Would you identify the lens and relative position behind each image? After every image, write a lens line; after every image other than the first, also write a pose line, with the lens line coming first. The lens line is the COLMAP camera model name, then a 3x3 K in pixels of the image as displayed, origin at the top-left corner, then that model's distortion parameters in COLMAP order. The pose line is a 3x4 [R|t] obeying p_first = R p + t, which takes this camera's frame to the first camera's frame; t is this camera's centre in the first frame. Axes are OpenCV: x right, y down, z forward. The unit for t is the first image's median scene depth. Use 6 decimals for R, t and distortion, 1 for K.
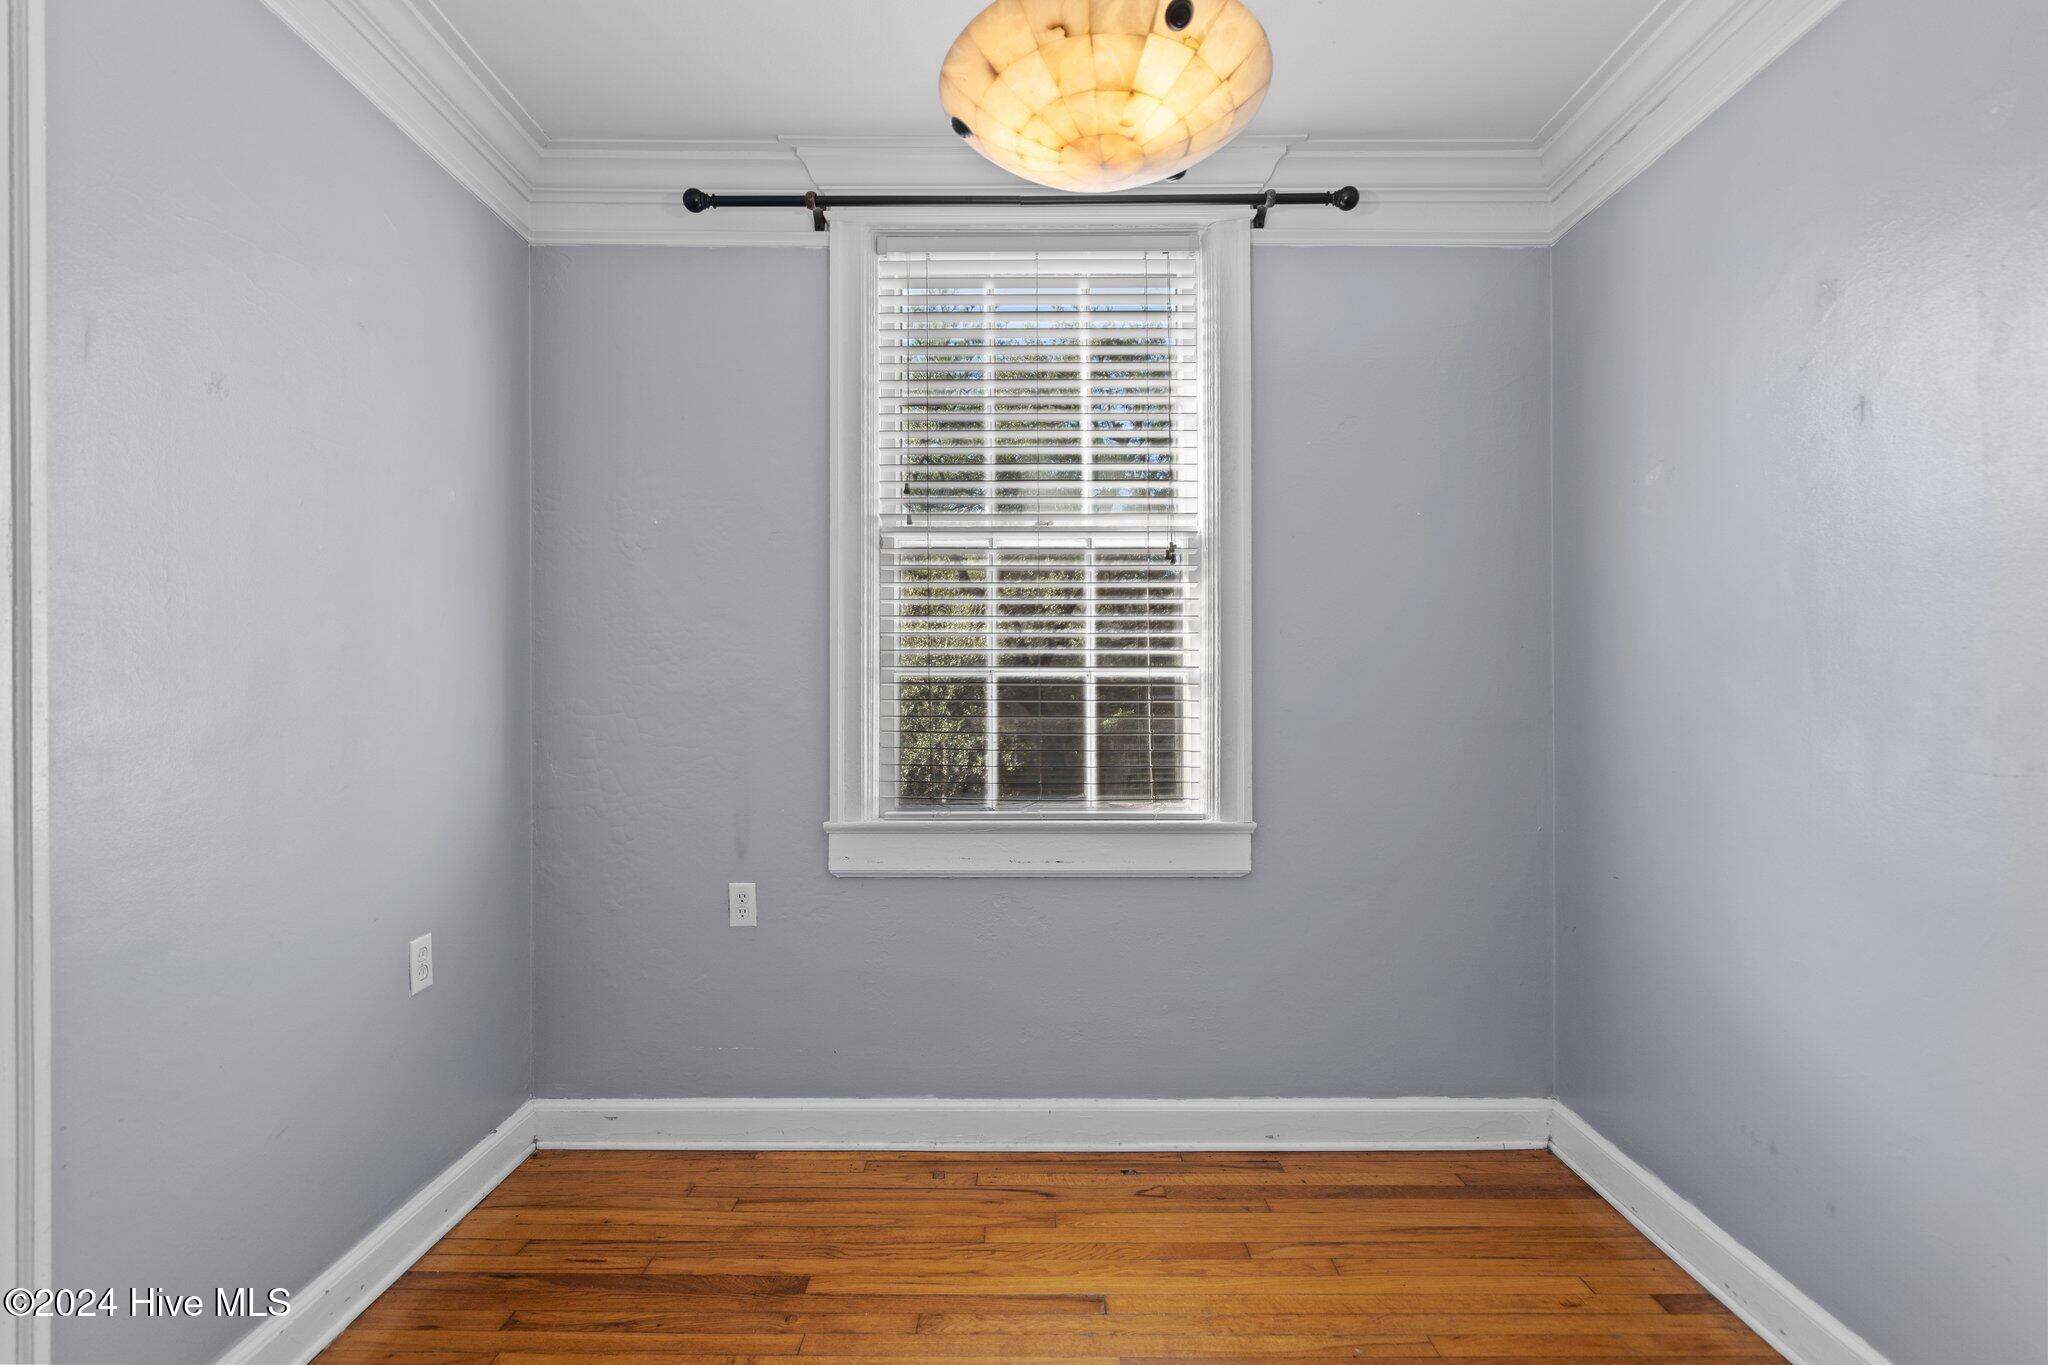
lens RADIAL K [[949.4, 0, 1024.0], [0, 949.4, 682.5], [0, 0, 1]] dist [-0.000982, 0.000638]
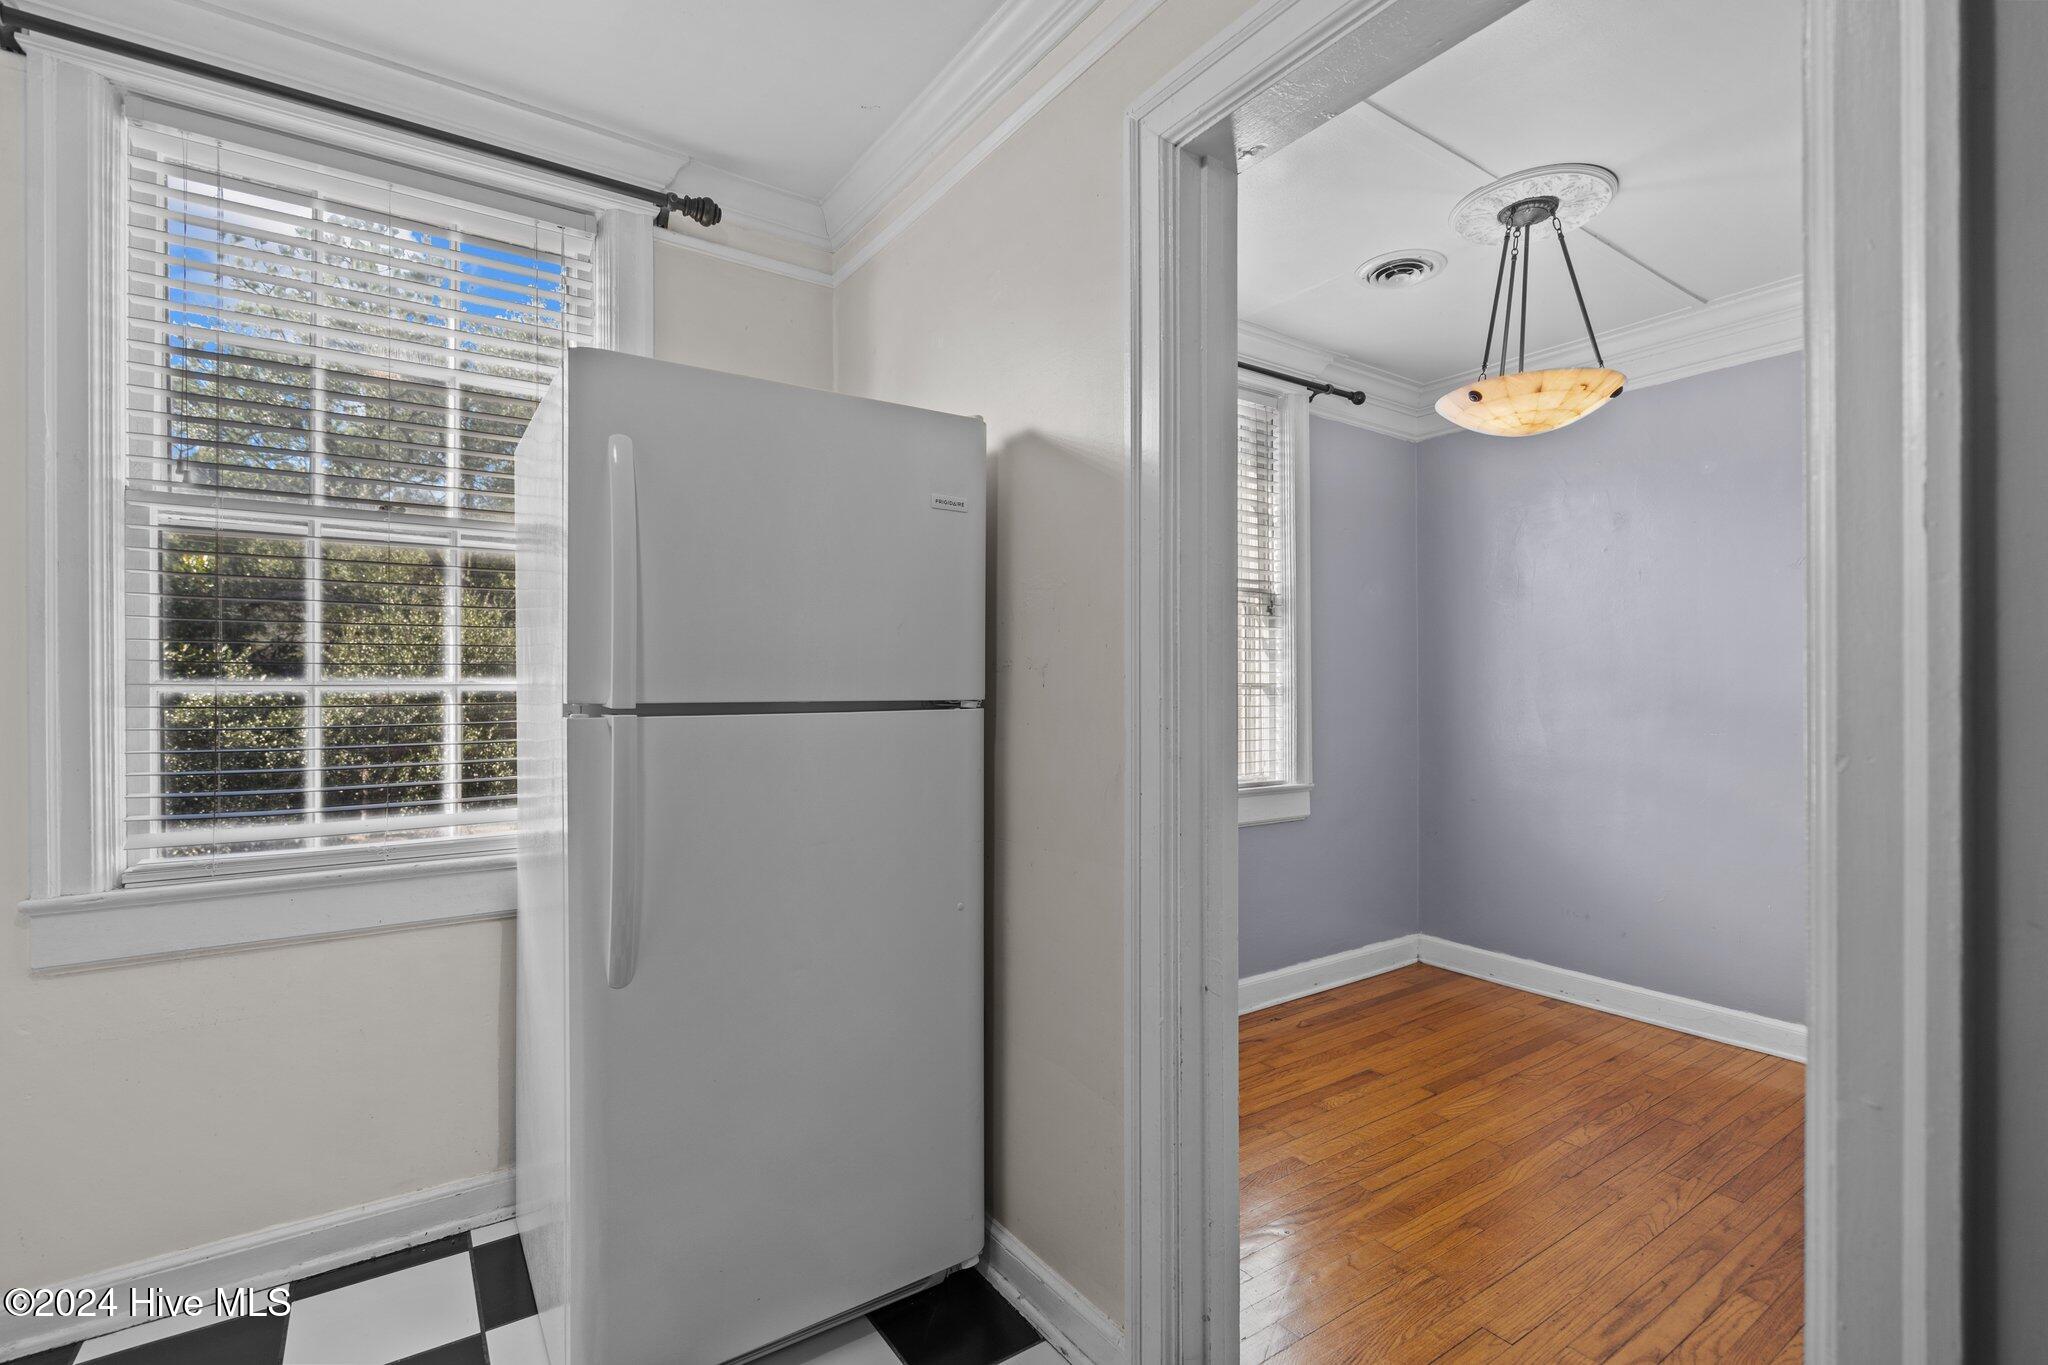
lens RADIAL K [[922.3, 0, 1016.5], [0, 922.3, 687.1], [0, 0, 1]] dist [0.000197, 0.000148]
pose [[0.824533, -0.000345, 0.565814, -1.063082], [0.000644, 1.000000, -0.000328, -0.012273], [-0.565814, 0.000635, 0.824533, 0.024175]]
